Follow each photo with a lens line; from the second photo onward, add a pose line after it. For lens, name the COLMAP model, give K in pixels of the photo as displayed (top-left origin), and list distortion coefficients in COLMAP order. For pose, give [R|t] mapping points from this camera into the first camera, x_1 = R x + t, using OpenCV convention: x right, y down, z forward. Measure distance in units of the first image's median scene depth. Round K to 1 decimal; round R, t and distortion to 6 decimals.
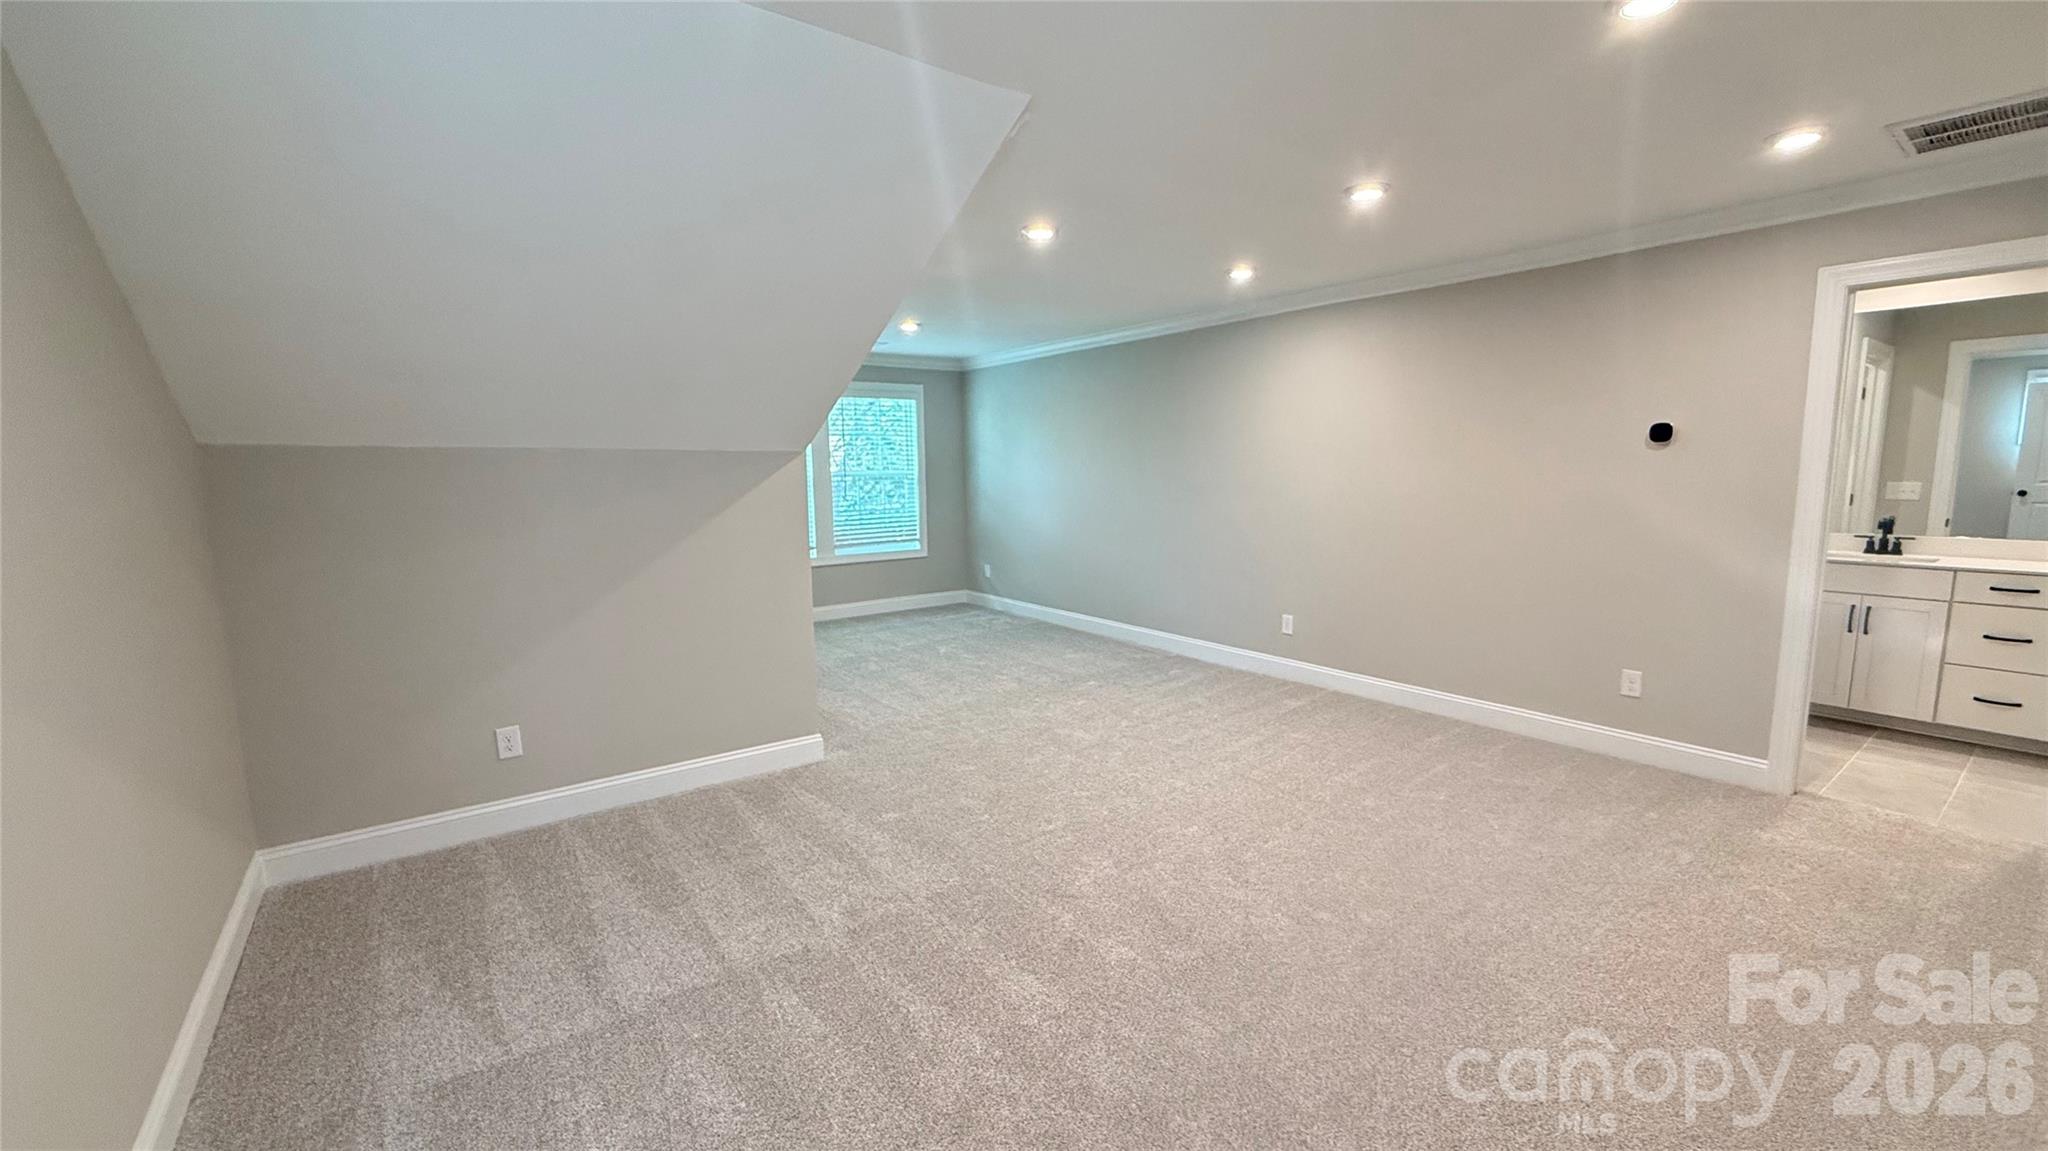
lens RADIAL K [[808.5, 0, 1025.2], [0, 808.5, 569.4], [0, 0, 1]] dist [-0.003103, -0.000285]
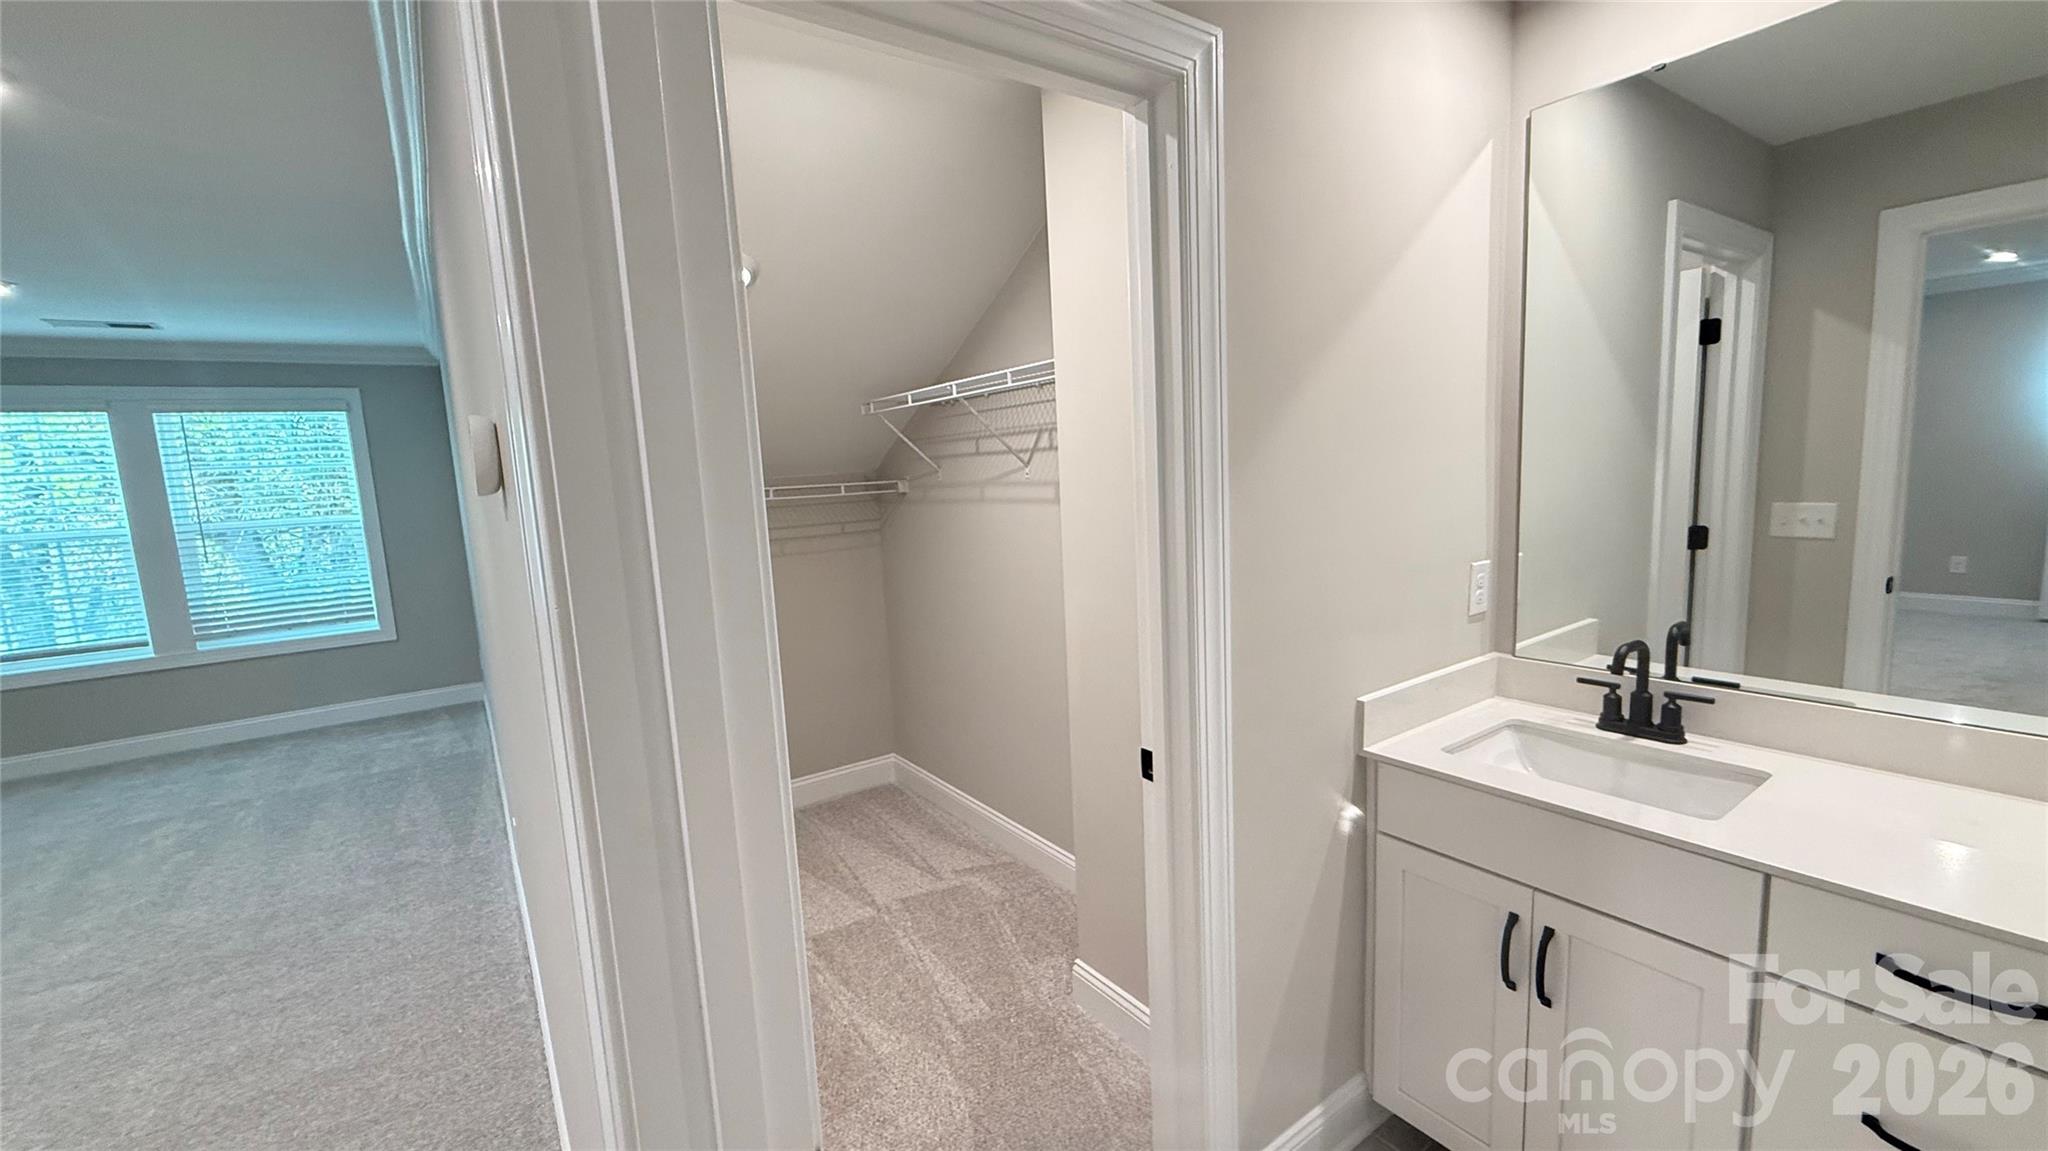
lens RADIAL K [[808.5, 0, 1018.8], [0, 808.5, 572.5], [0, 0, 1]] dist [-0.003103, -0.000285]
pose [[0.998972, -0.031953, -0.032142, 0.628138], [0.031954, 0.999489, -0.000469, -0.081526], [0.032140, -0.000558, 0.999483, 0.489591]]
